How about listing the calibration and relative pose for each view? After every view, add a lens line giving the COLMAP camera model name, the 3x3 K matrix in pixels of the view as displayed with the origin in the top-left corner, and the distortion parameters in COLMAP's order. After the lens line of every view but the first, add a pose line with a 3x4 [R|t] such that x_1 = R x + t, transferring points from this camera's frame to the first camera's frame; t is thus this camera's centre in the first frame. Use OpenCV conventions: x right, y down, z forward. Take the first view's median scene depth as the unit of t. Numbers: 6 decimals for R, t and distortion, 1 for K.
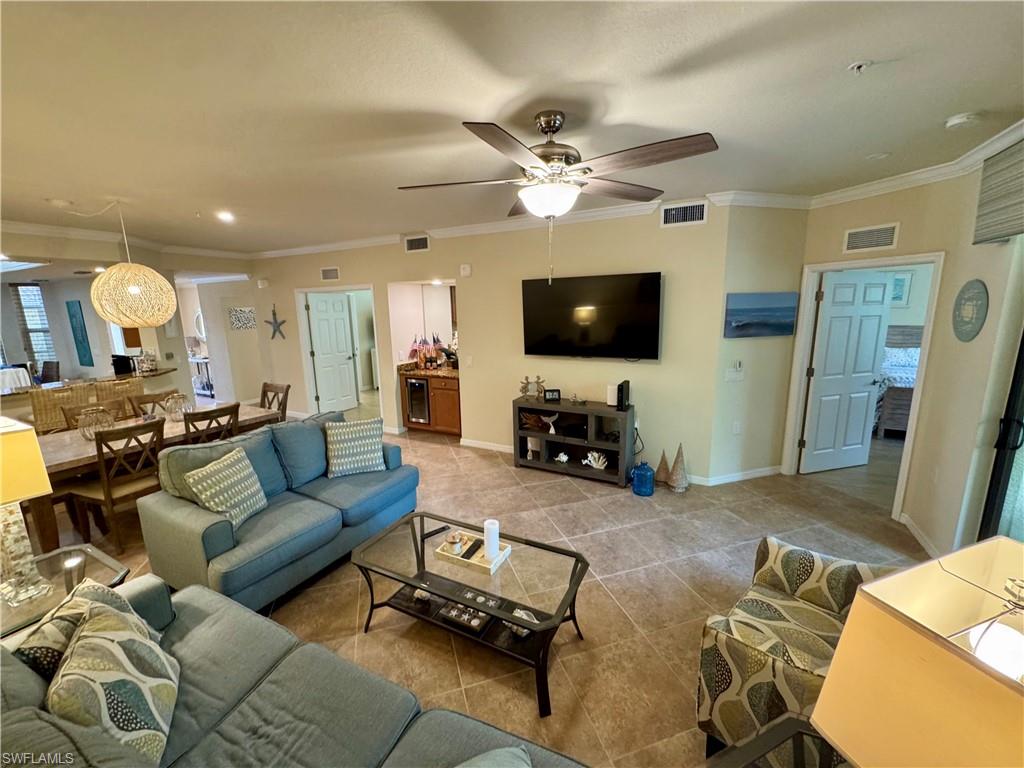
lens RADIAL K [[410.2, 0, 510.3], [0, 410.2, 383.9], [0, 0, 1]] dist [-0.004290, 0.000433]
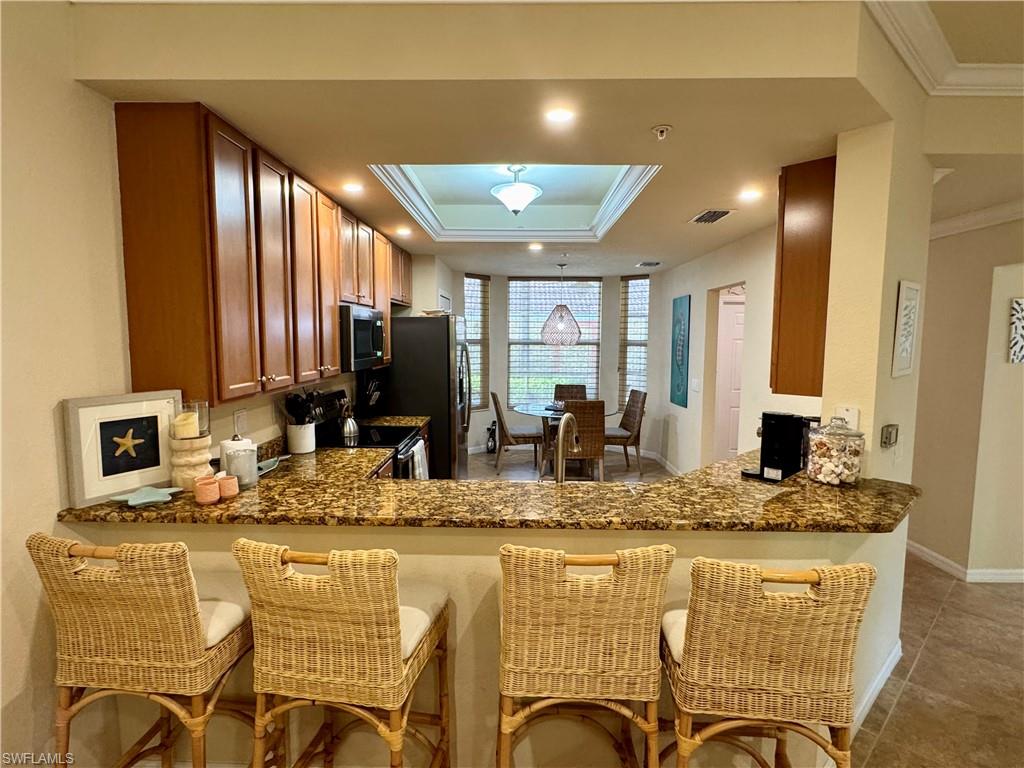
lens RADIAL K [[543.1, 0, 513.8], [0, 543.1, 385.8], [0, 0, 1]] dist [0.001786, 0.000116]
pose [[0.451707, 0.106960, -0.885732, -1.160589], [-0.185675, 0.982320, 0.023933, -0.118040], [0.872632, 0.153647, 0.463580, 1.091606]]
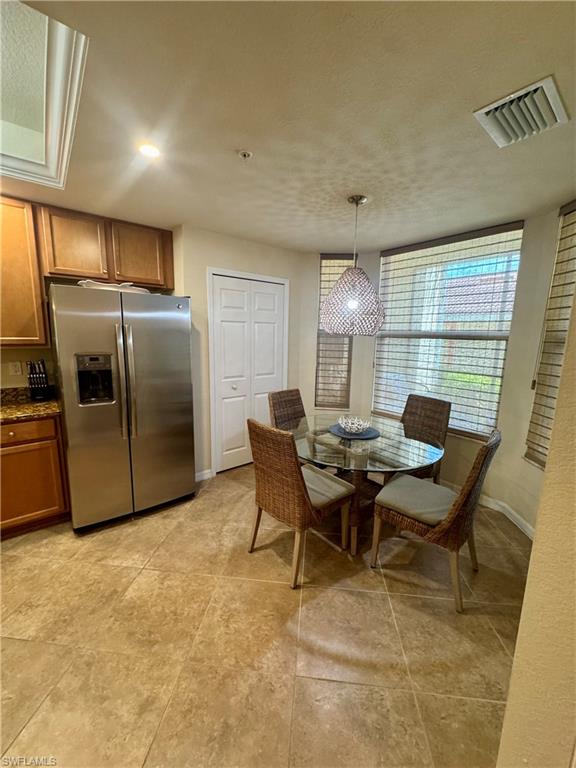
lens RADIAL K [[307.6, 0, 289.3], [0, 307.6, 381.7], [0, 0, 1]] dist [-0.004290, 0.000433]
pose [[-0.391968, 0.156401, -0.906587, -2.193989], [-0.187295, 0.951239, 0.245082, -0.301836], [0.900712, 0.265863, -0.343562, 2.352681]]
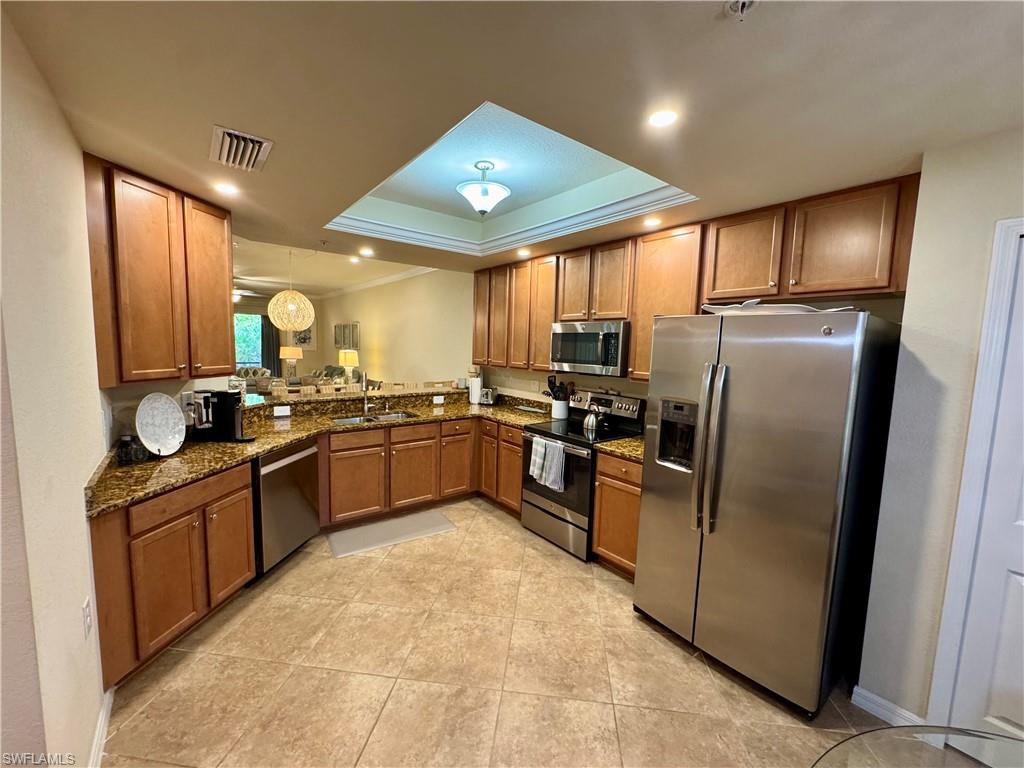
lens RADIAL K [[410.2, 0, 511.8], [0, 410.2, 384.1], [0, 0, 1]] dist [-0.004290, 0.000433]
pose [[-0.912198, -0.044953, 0.407277, -2.692048], [0.069959, 0.962283, 0.262902, -0.342563], [-0.403734, 0.268311, -0.874648, 2.425169]]
